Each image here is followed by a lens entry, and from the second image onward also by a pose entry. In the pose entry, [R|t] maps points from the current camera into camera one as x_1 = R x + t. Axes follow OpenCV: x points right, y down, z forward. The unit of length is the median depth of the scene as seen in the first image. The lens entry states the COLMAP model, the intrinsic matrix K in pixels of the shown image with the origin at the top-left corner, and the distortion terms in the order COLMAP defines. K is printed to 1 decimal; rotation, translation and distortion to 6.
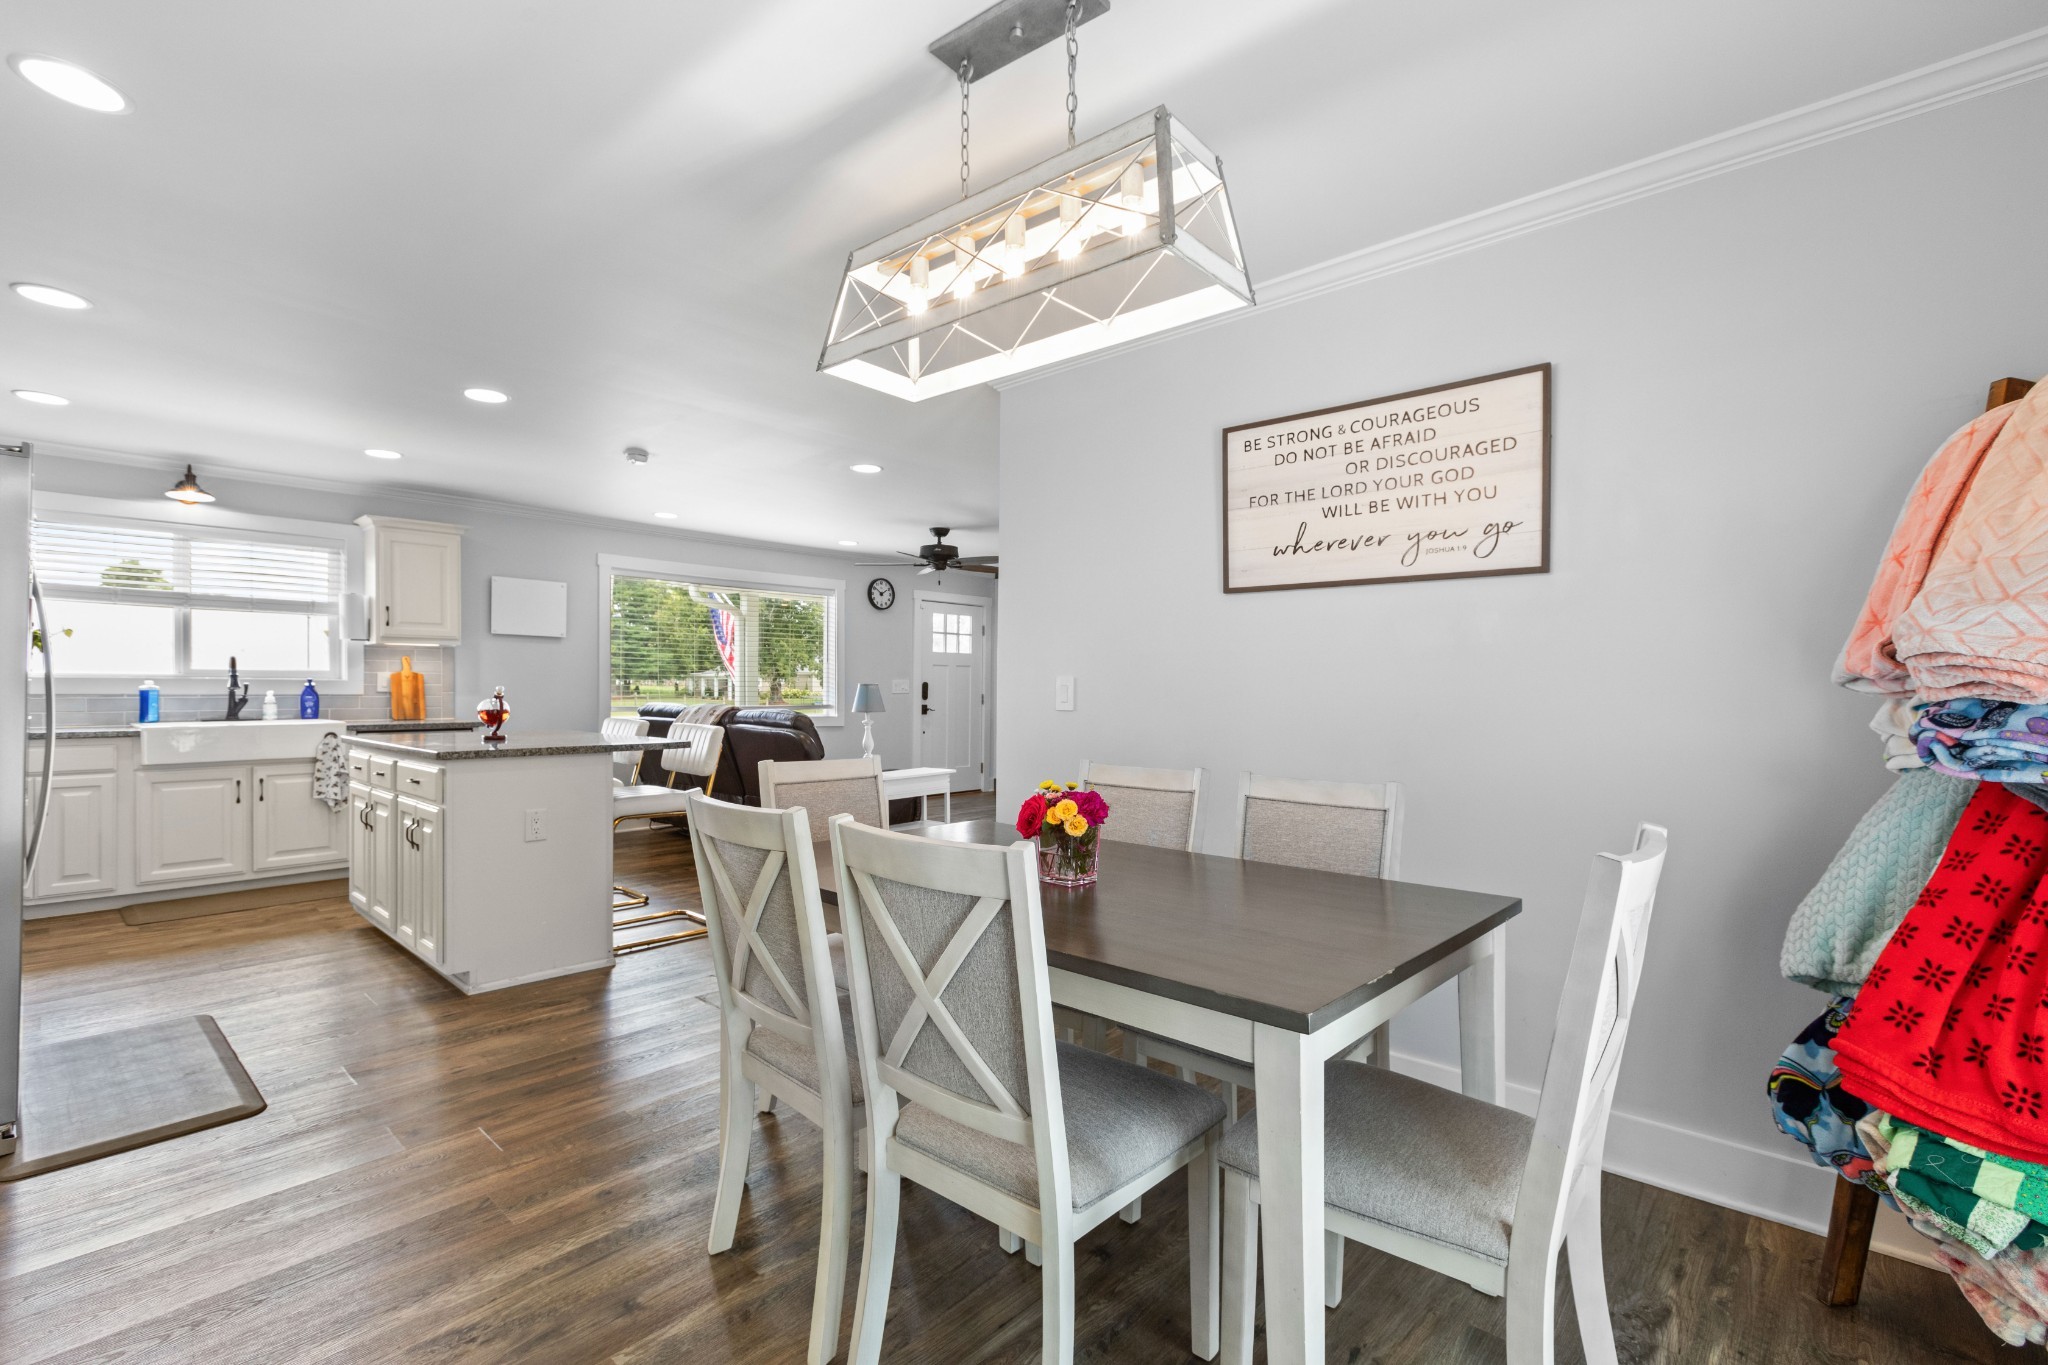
lens RADIAL K [[915.0, 0, 1032.0], [0, 915.0, 693.4], [0, 0, 1]] dist [-0.000118, -0.001263]
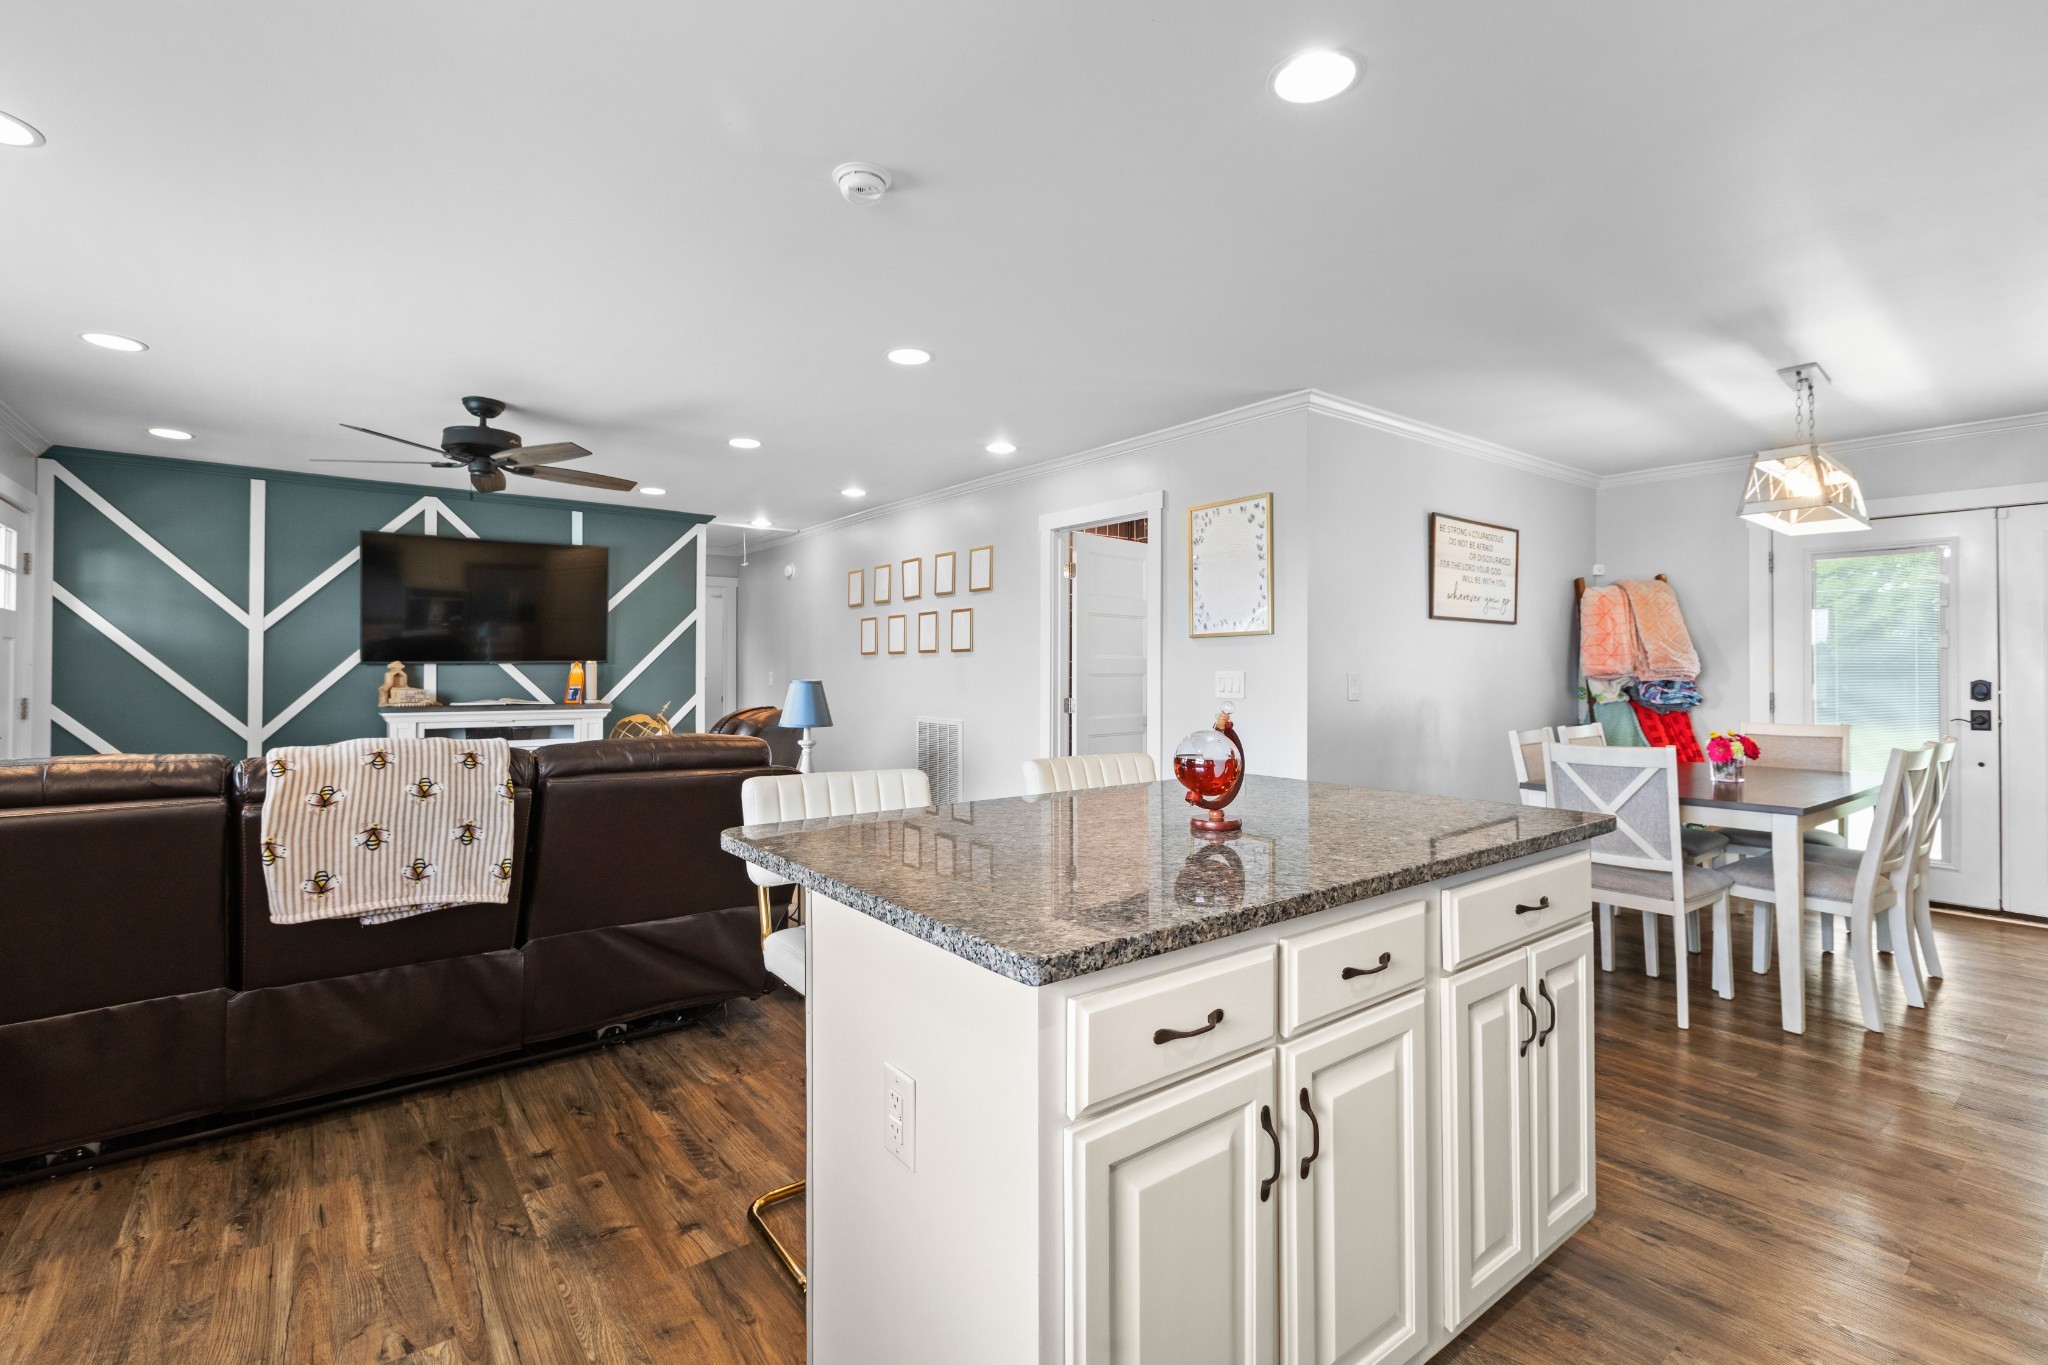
lens RADIAL K [[915.0, 0, 1053.9], [0, 915.0, 668.7], [0, 0, 1]] dist [-0.000118, -0.001263]
pose [[0.184235, -0.005912, 0.982864, -0.791121], [0.020316, 0.999791, 0.002205, -0.019321], [-0.982672, 0.019562, 0.184317, 0.779648]]
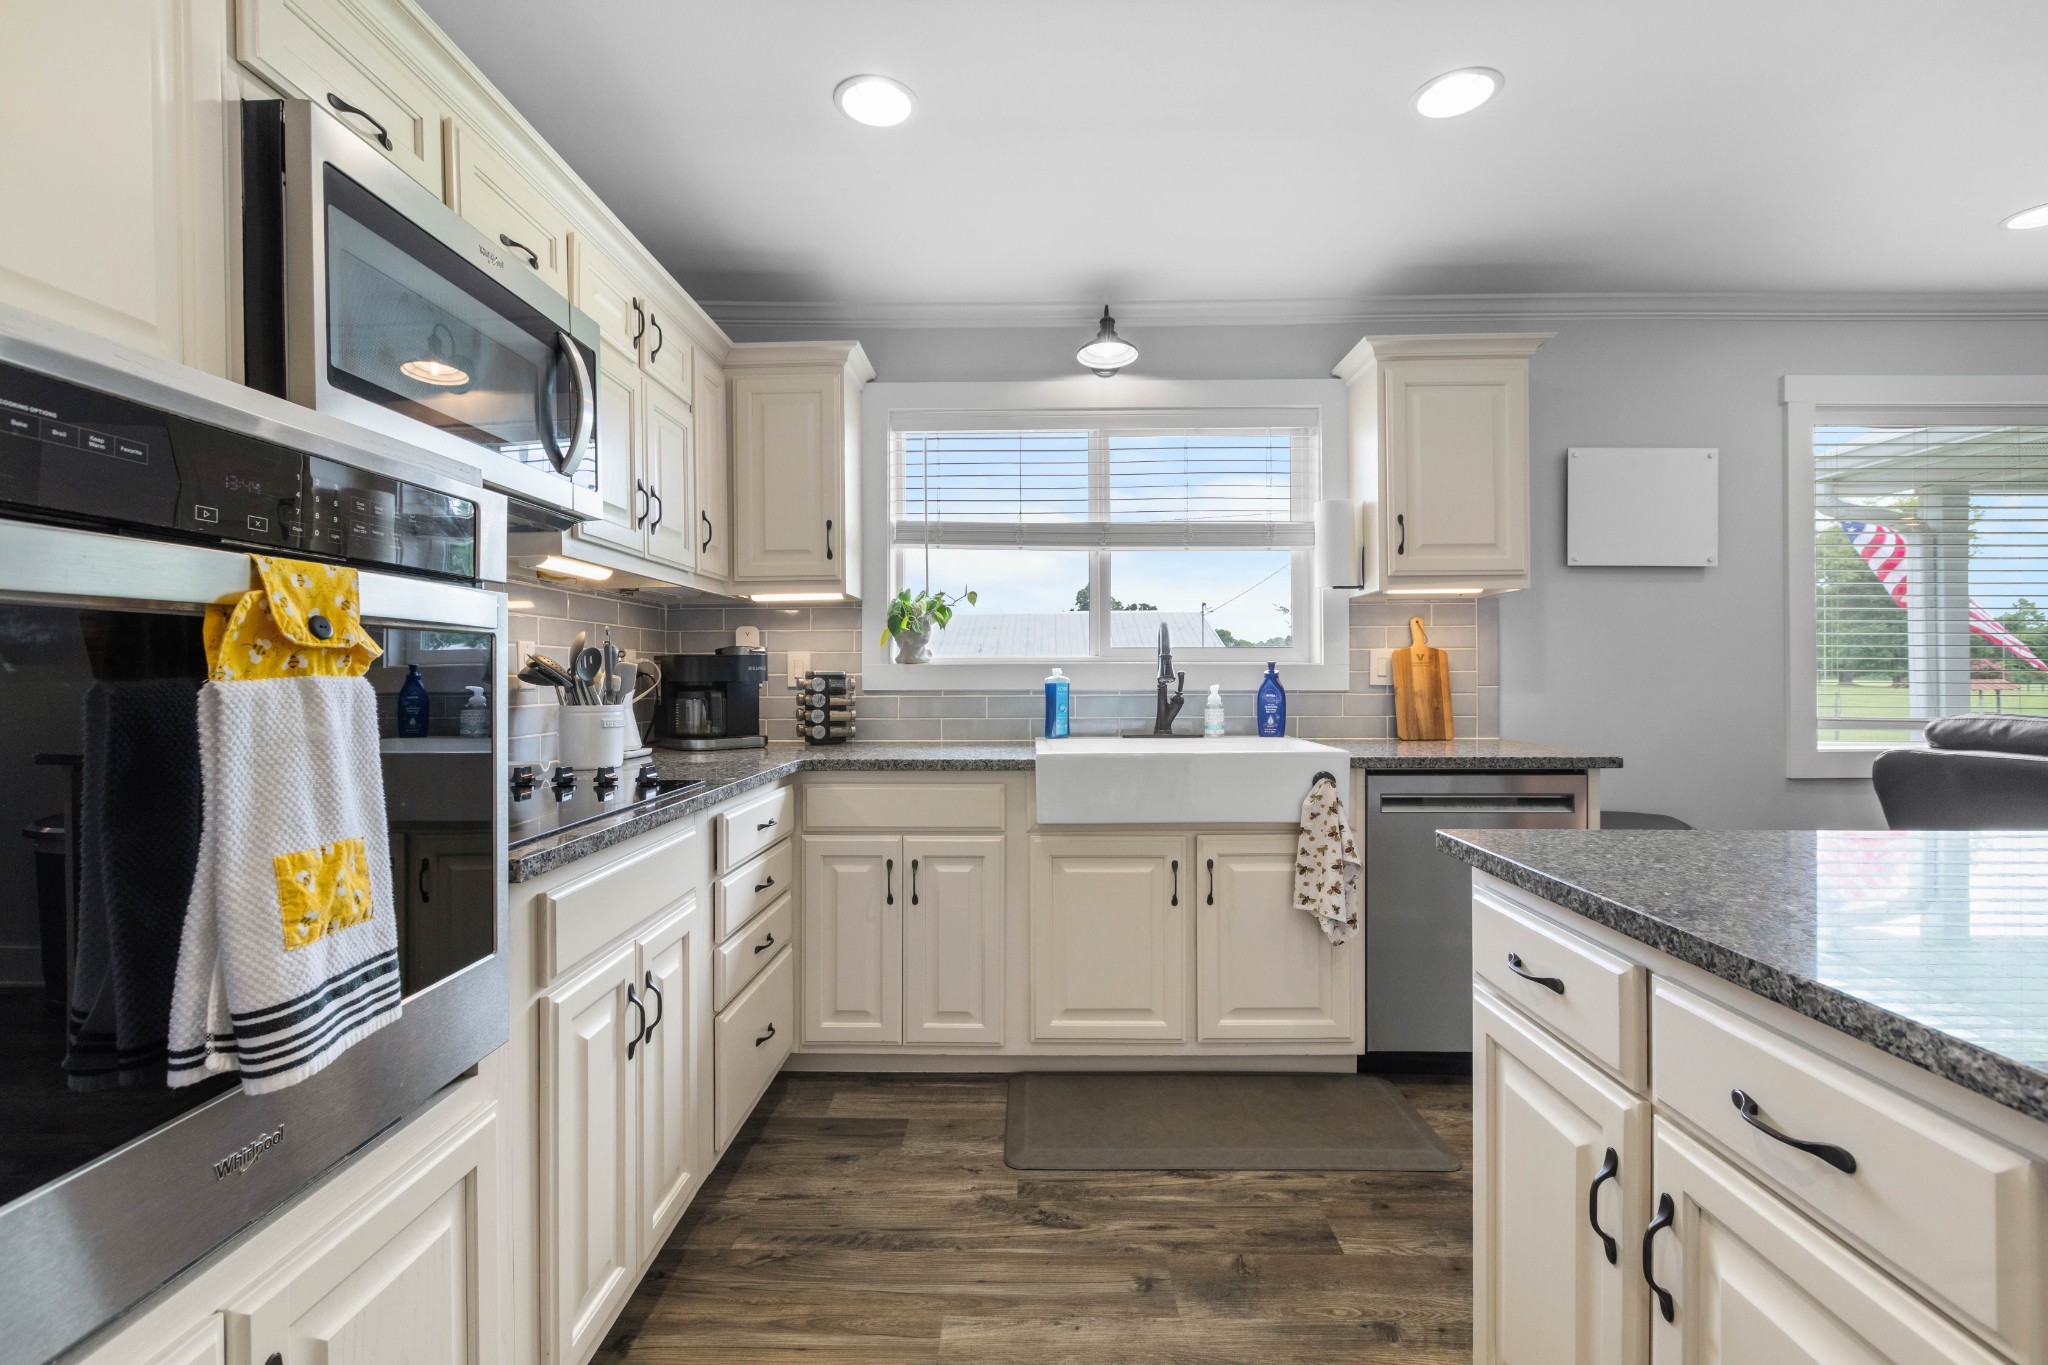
lens RADIAL K [[915.0, 0, 1002.2], [0, 915.0, 673.8], [0, 0, 1]] dist [-0.000118, -0.001263]
pose [[0.638772, -0.004766, -0.769382, -0.497496], [-0.000639, 0.999977, -0.006725, -0.005401], [0.769396, 0.004787, 0.638754, 0.556021]]
